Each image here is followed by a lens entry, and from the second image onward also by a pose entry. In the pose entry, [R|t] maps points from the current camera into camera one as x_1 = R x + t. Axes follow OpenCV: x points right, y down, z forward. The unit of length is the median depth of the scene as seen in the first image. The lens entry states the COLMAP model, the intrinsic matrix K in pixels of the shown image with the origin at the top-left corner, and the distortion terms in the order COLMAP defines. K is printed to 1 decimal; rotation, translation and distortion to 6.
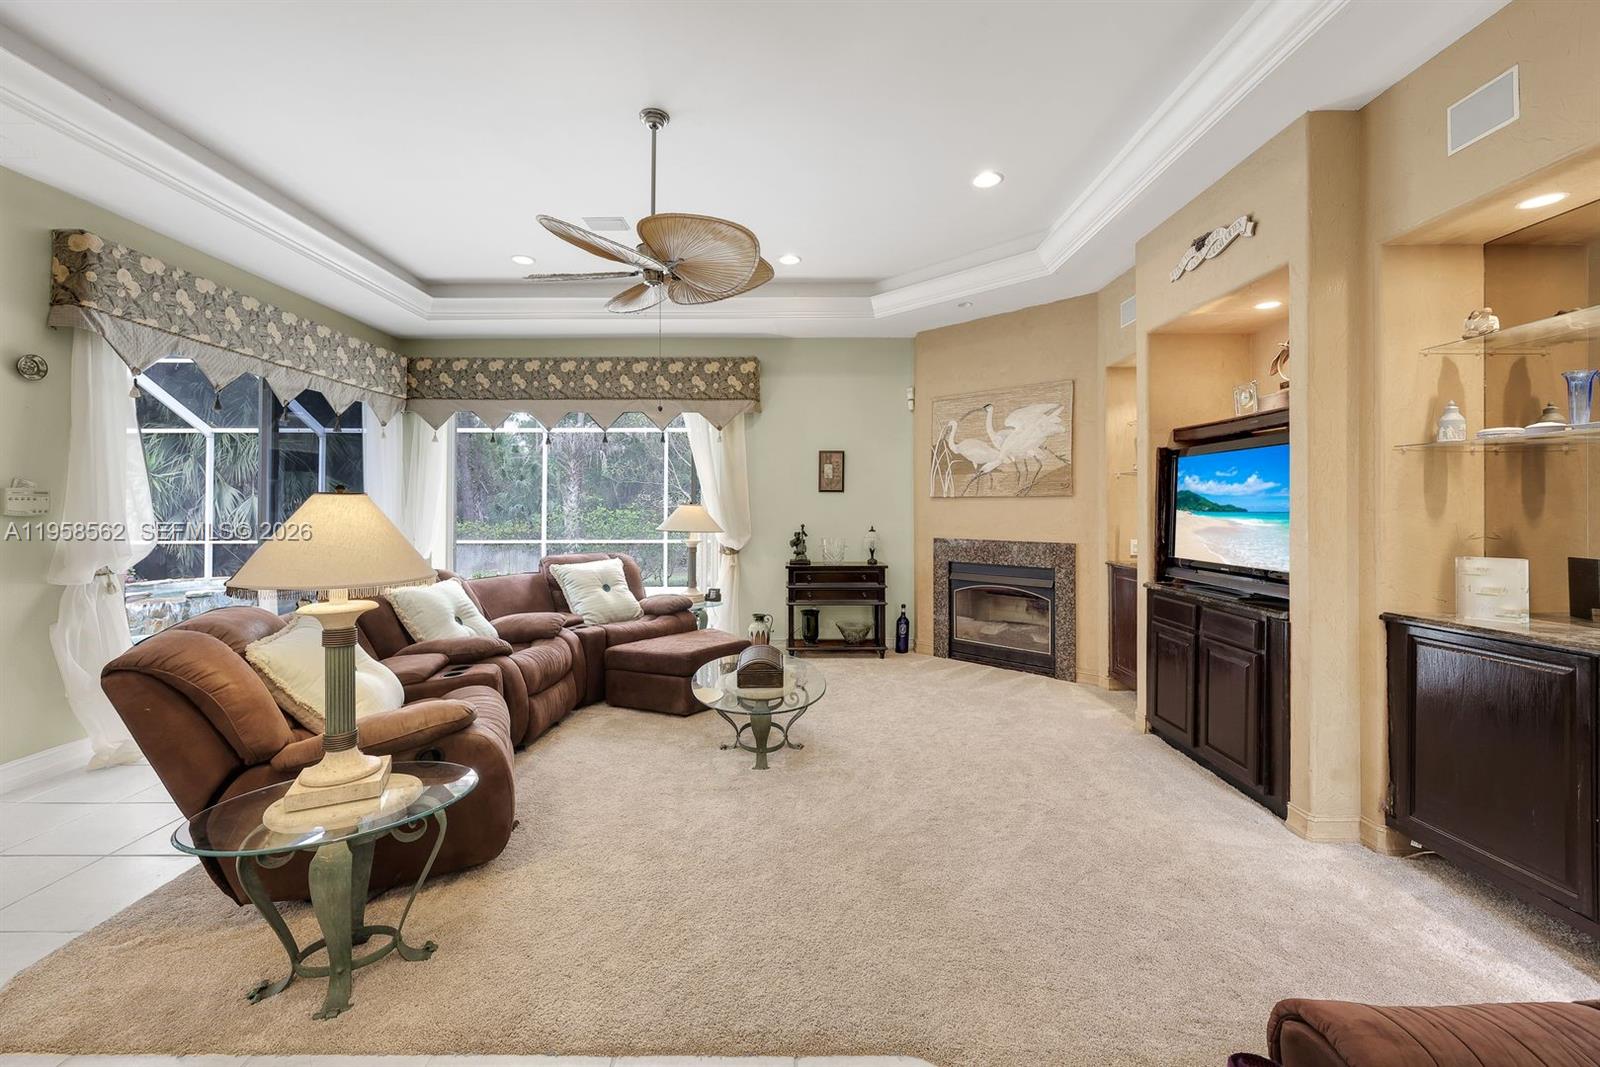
lens RADIAL K [[648.7, 0, 795.0], [0, 648.7, 503.1], [0, 0, 1]] dist [0.001110, 0.000032]
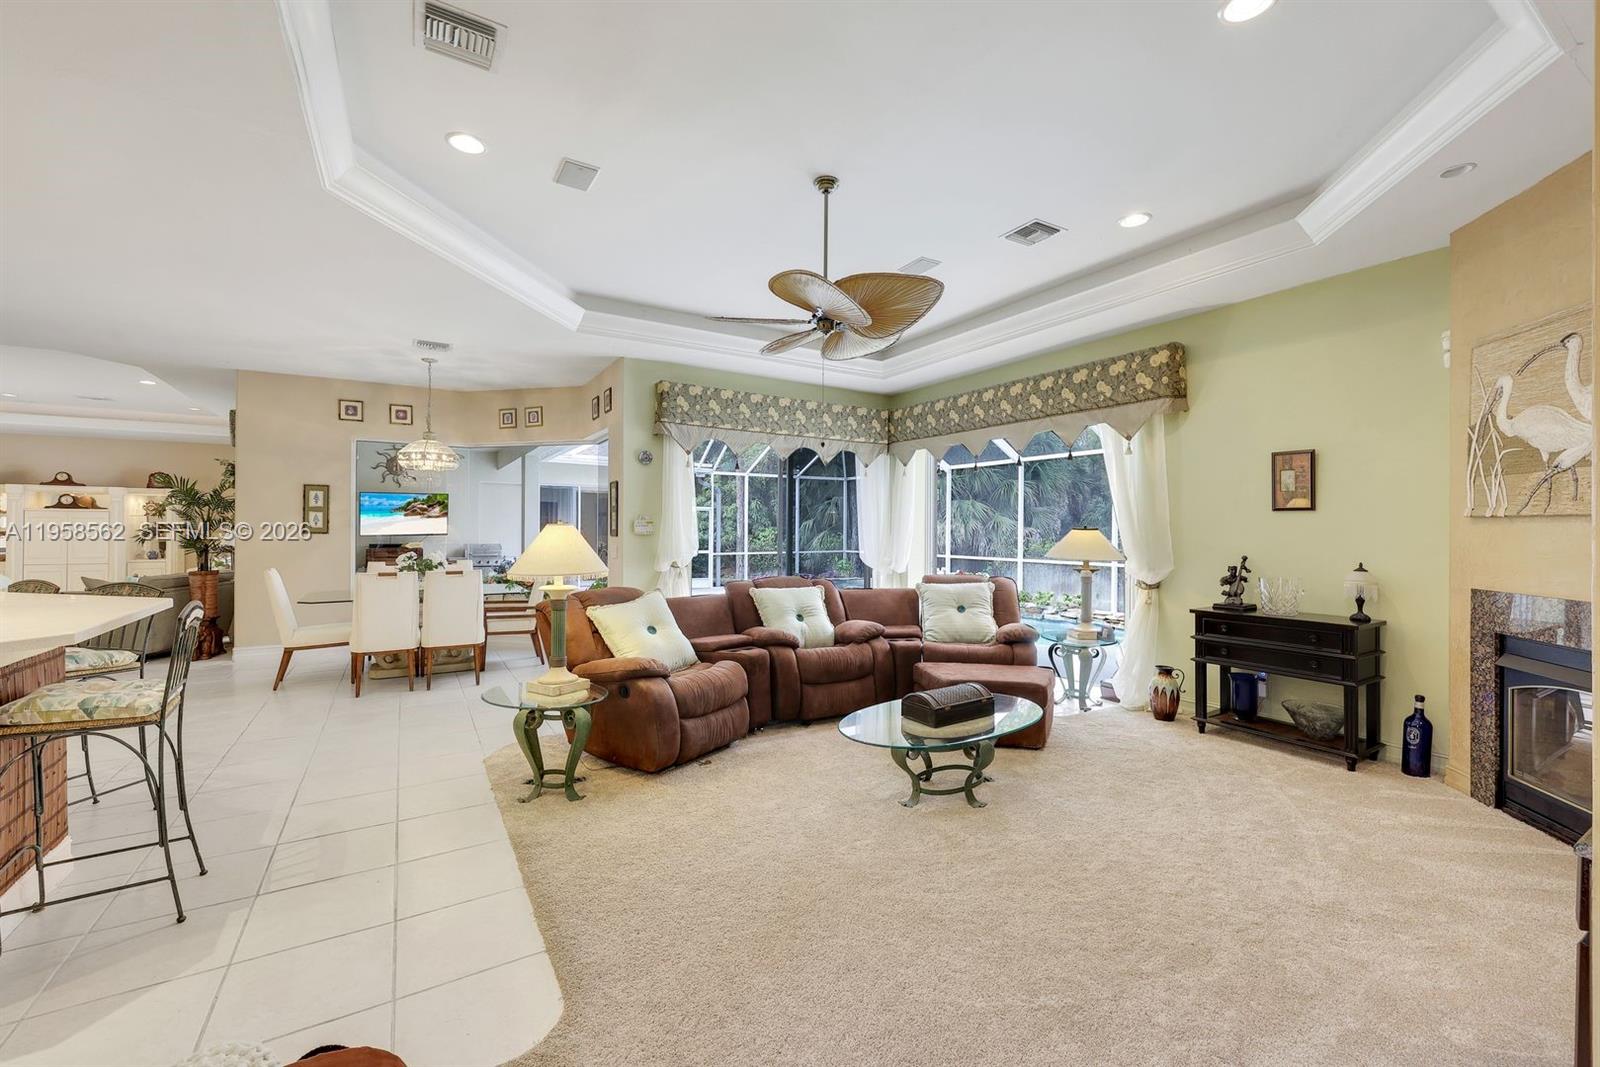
lens RADIAL K [[648.7, 0, 810.7], [0, 648.7, 526.6], [0, 0, 1]] dist [0.001110, 0.000032]
pose [[0.532222, 0.000673, -0.846604, 0.382080], [0.003591, 0.999989, 0.003053, -0.004285], [0.846597, -0.004665, 0.532214, 0.204474]]
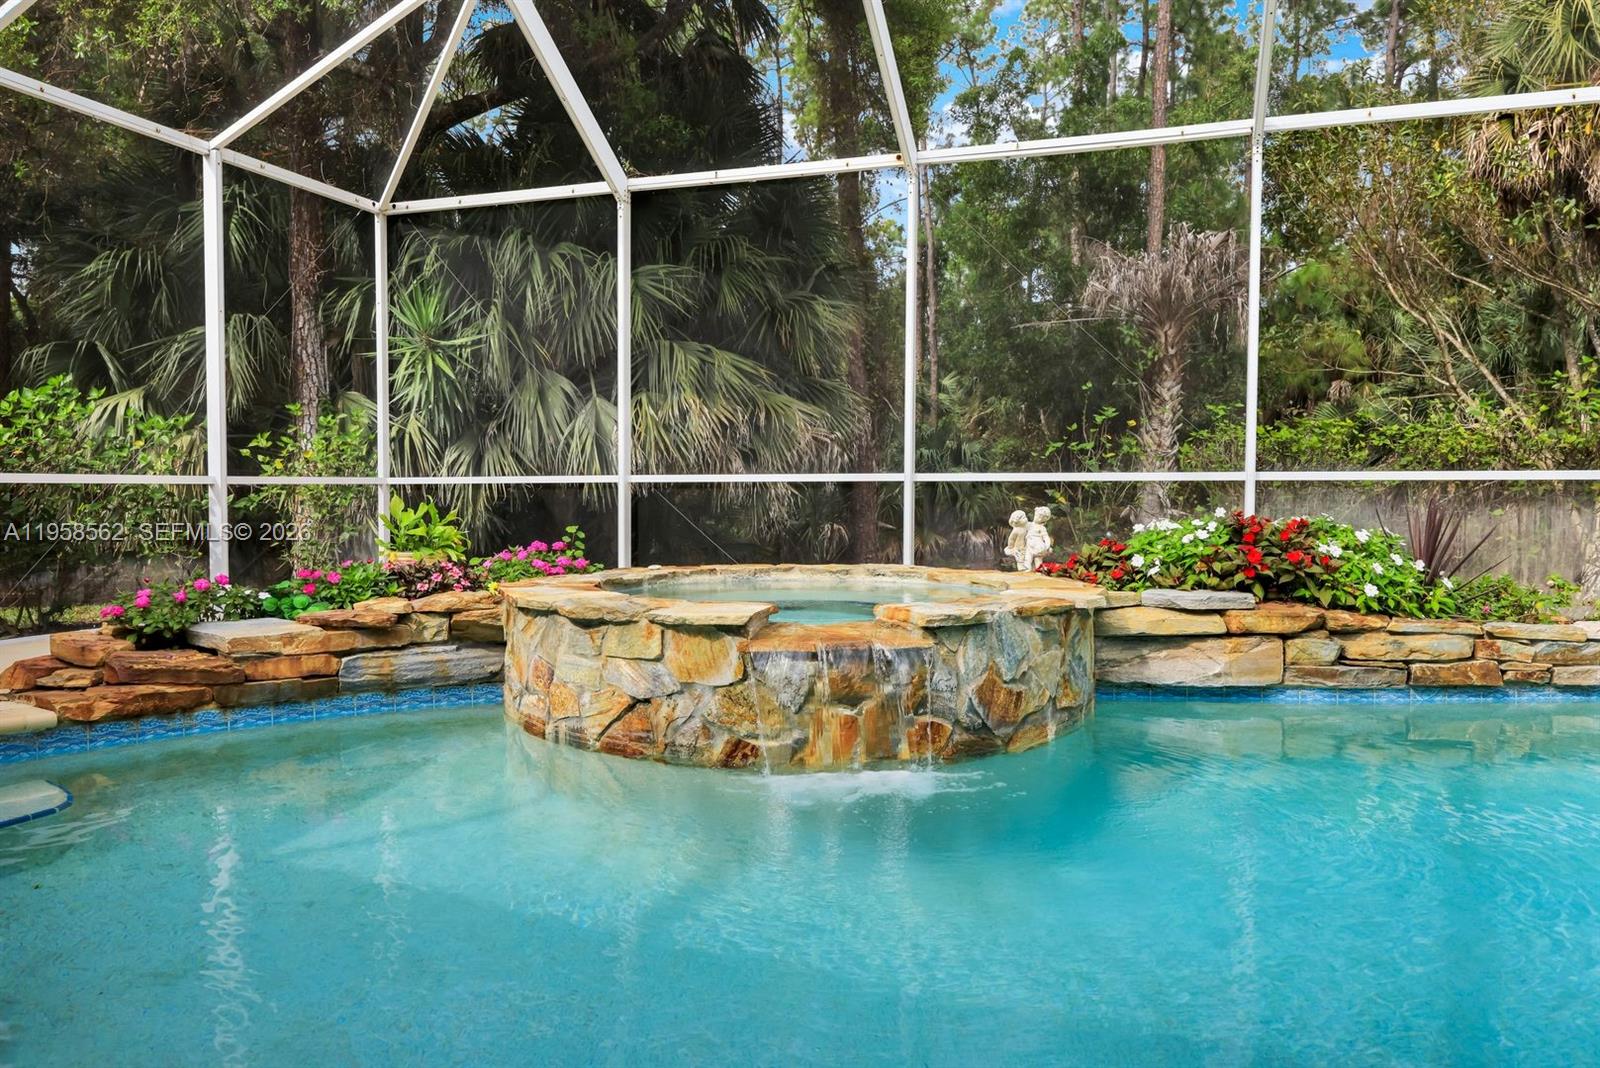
lens RADIAL K [[1141.8, 0, 811.6], [0, 1141.8, 517.0], [0, 0, 1]] dist [0.038476, 0.002972]
pose [[0.952418, 0.009822, -0.304636, -1.119700], [0.000539, 0.999425, 0.033908, 0.113633], [0.304793, -0.032459, 0.951865, 0.724168]]
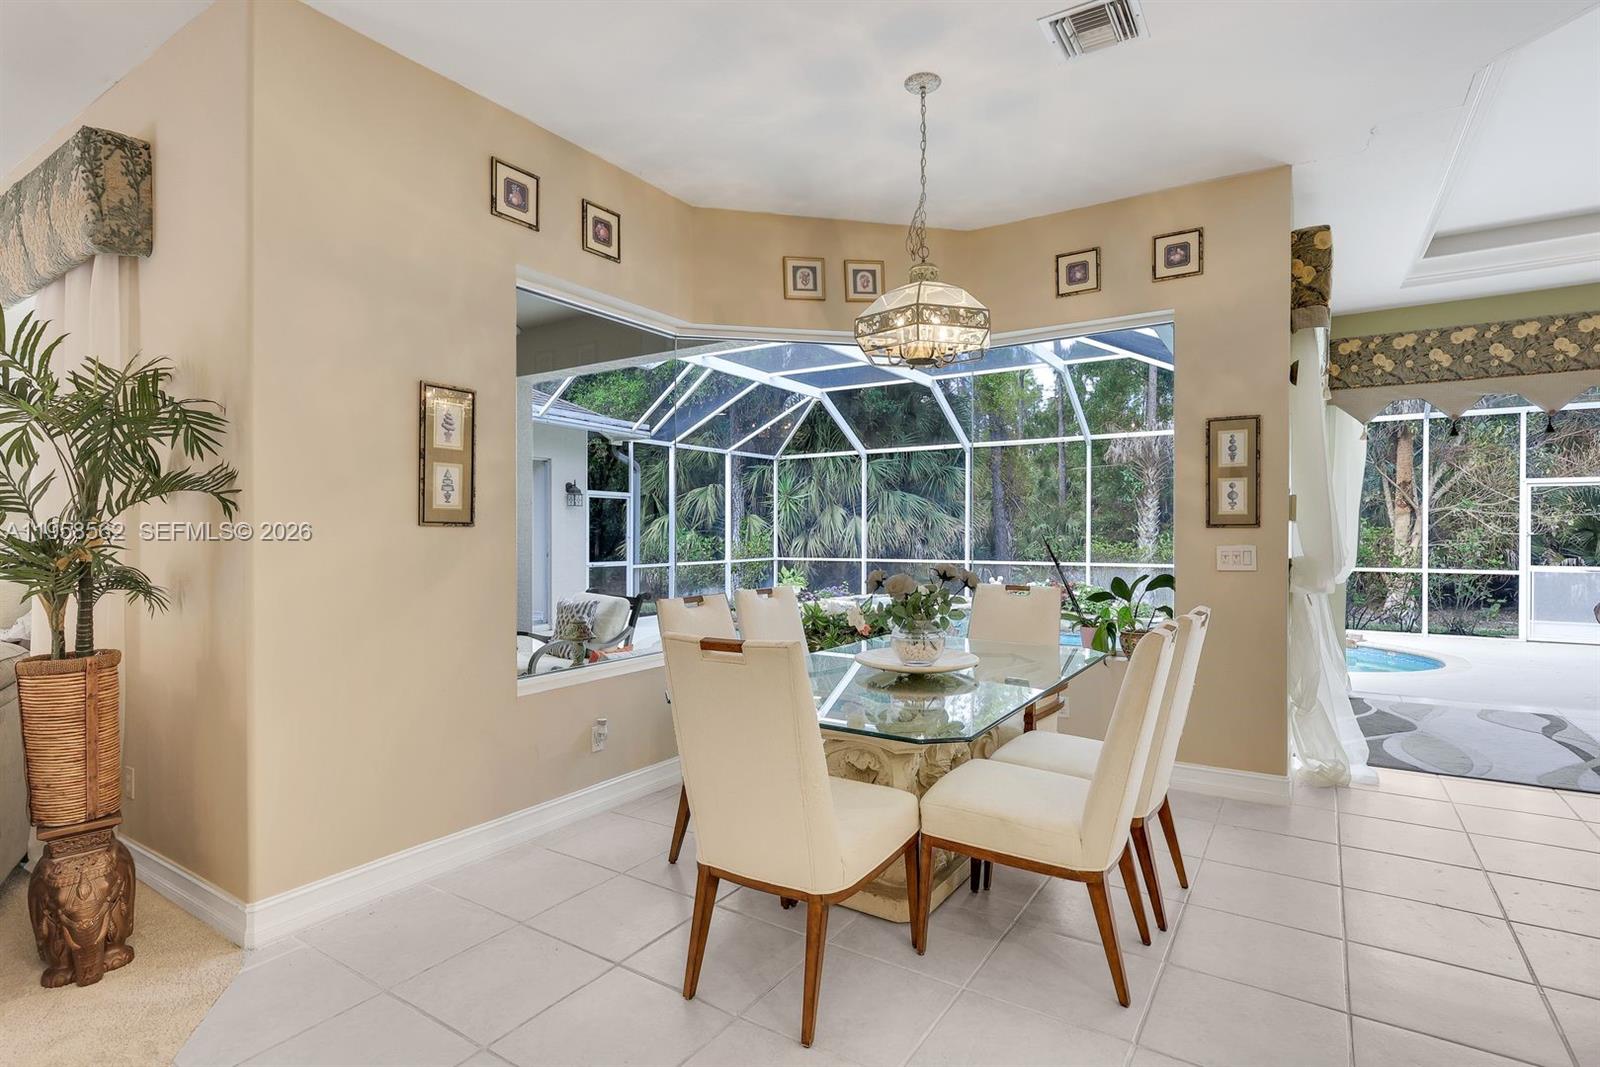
lens RADIAL K [[783.4, 0, 802.6], [0, 783.4, 529.4], [0, 0, 1]] dist [-0.001783, -0.000425]
pose [[0.841492, -0.001923, -0.540266, -0.588821], [0.005395, 0.999974, 0.004845, 0.009632], [0.540243, -0.006992, 0.841480, -0.206009]]
